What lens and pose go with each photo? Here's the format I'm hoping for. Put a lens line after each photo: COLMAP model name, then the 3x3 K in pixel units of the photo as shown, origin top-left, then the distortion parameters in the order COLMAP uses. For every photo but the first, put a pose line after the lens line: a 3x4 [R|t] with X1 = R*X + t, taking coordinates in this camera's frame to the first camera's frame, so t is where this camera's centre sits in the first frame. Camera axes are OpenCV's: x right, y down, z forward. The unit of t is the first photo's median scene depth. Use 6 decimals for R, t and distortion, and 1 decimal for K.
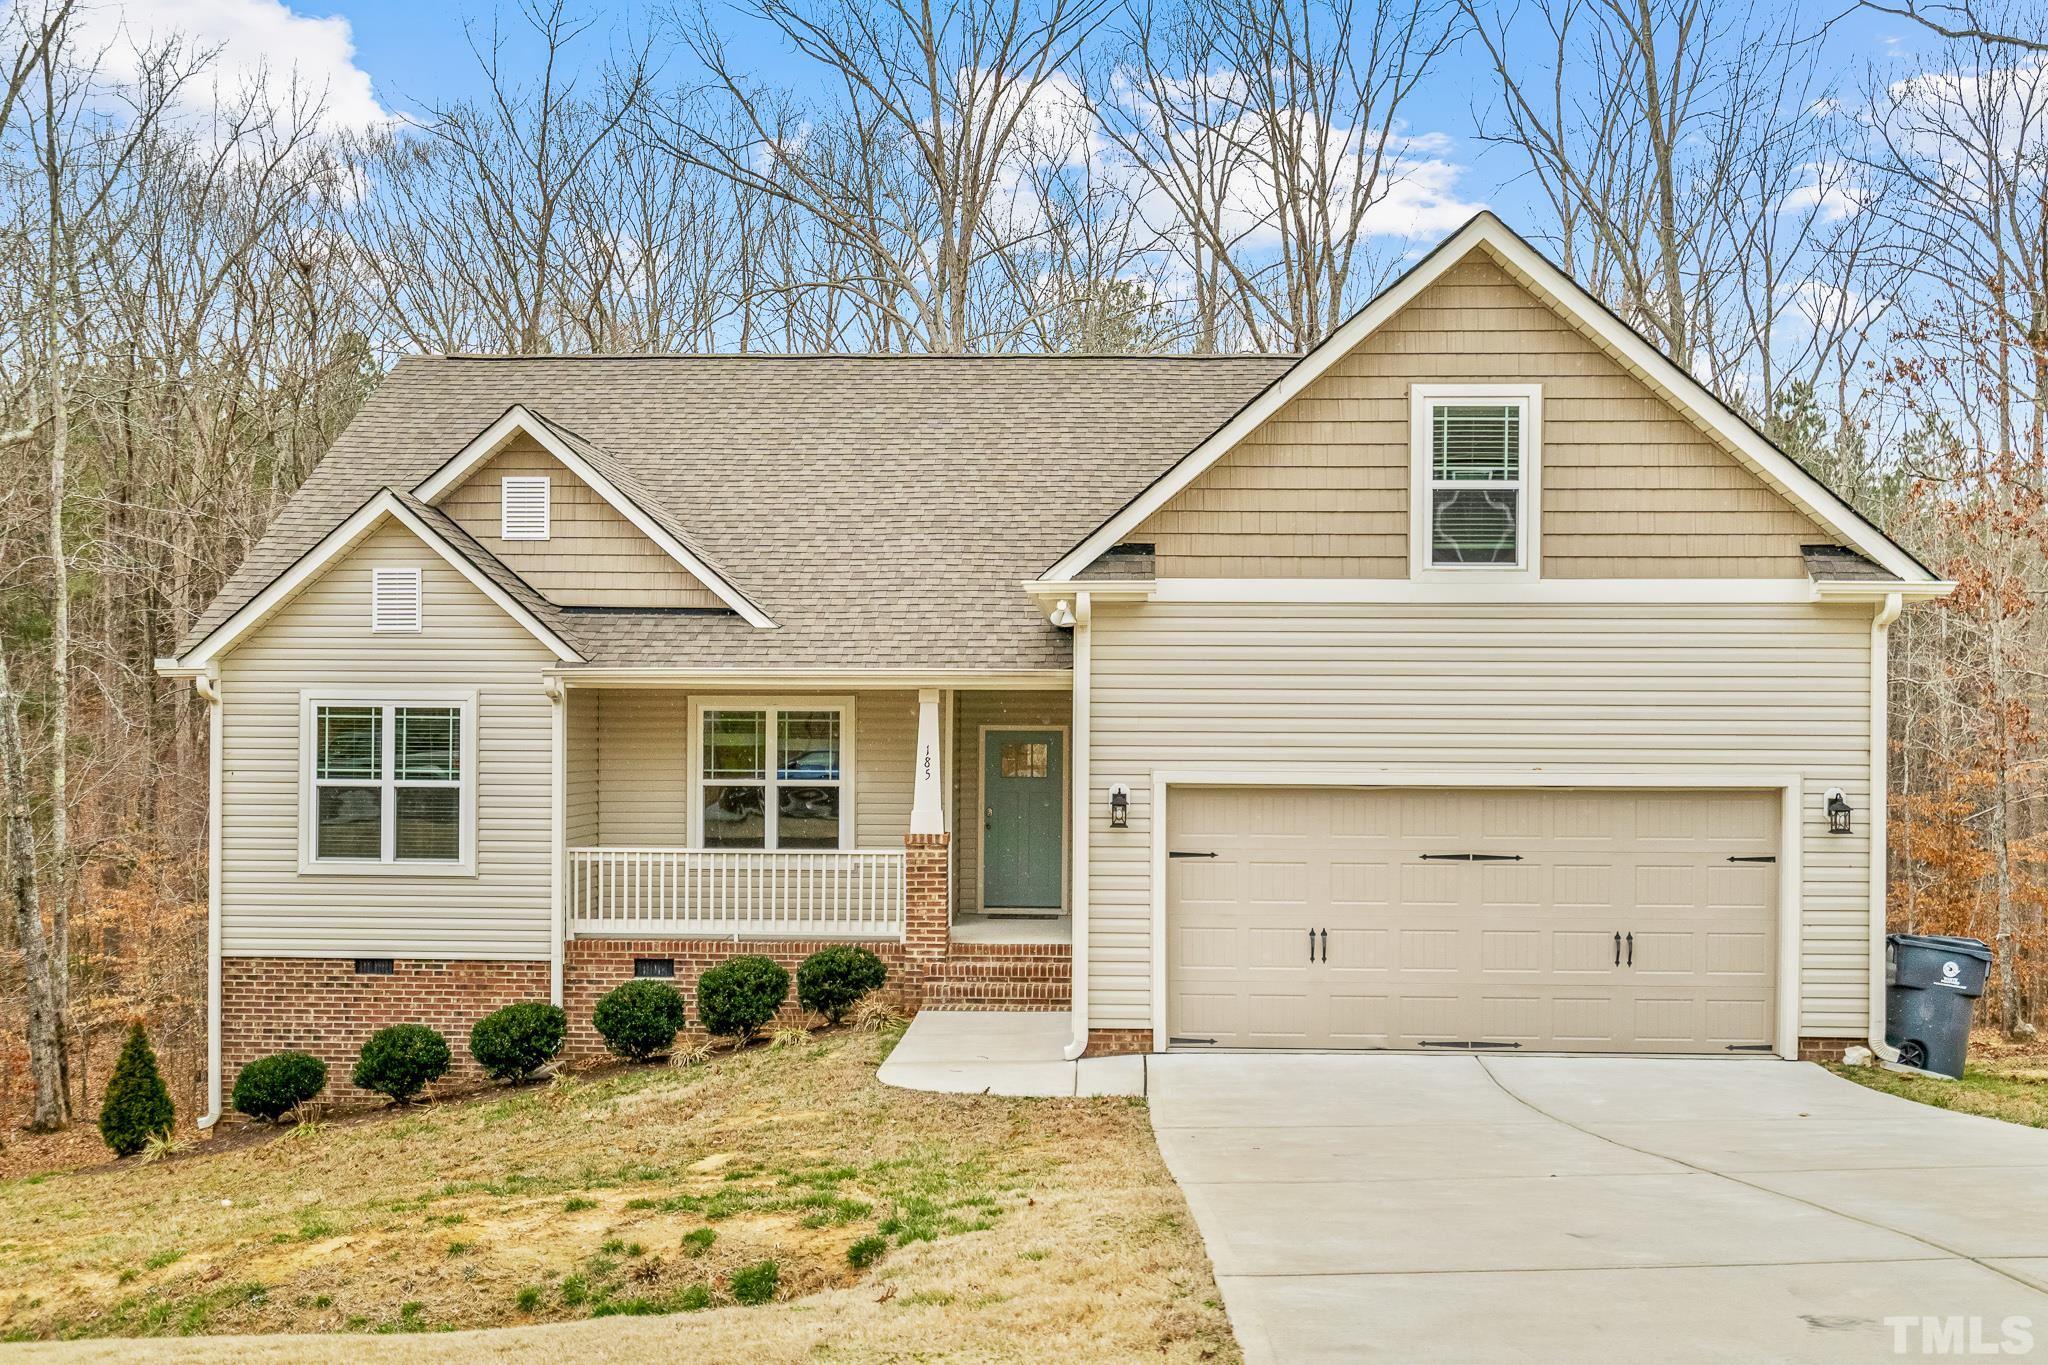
lens RADIAL K [[2065.2, 0, 1024.0], [0, 2065.2, 682.5], [0, 0, 1]] dist [0.008141, 0.000790]
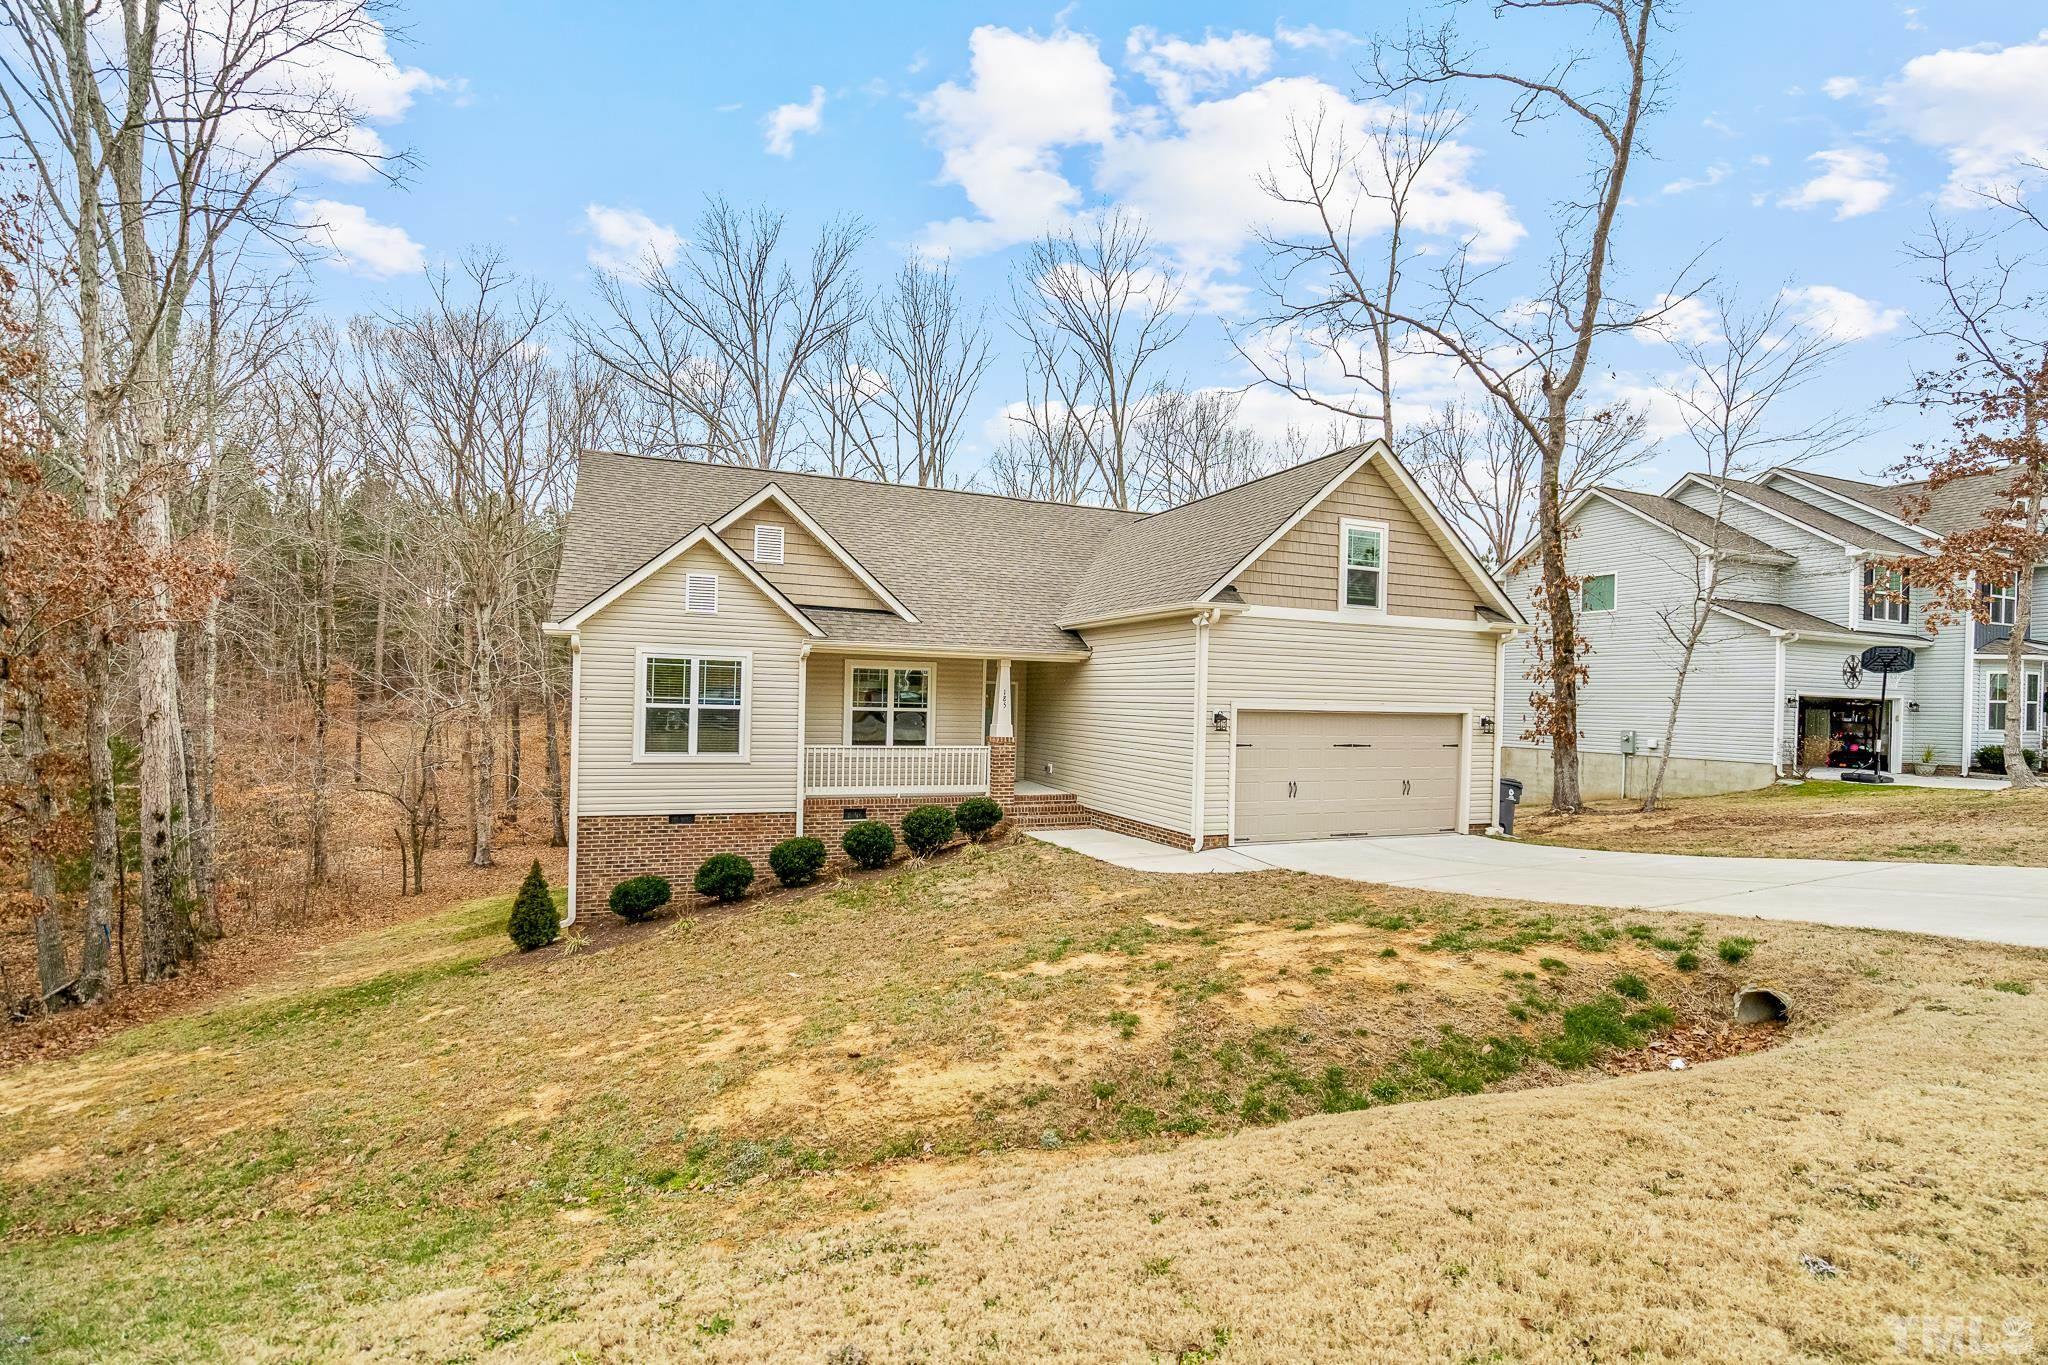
lens RADIAL K [[942.8, 0, 1024.0], [0, 942.8, 682.5], [0, 0, 1]] dist [-0.012995, 0.000343]
pose [[0.903200, 0.023465, 0.428578, -0.397331], [-0.027148, 0.999628, 0.002483, 0.021584], [-0.428360, -0.013877, 0.903502, 0.223735]]
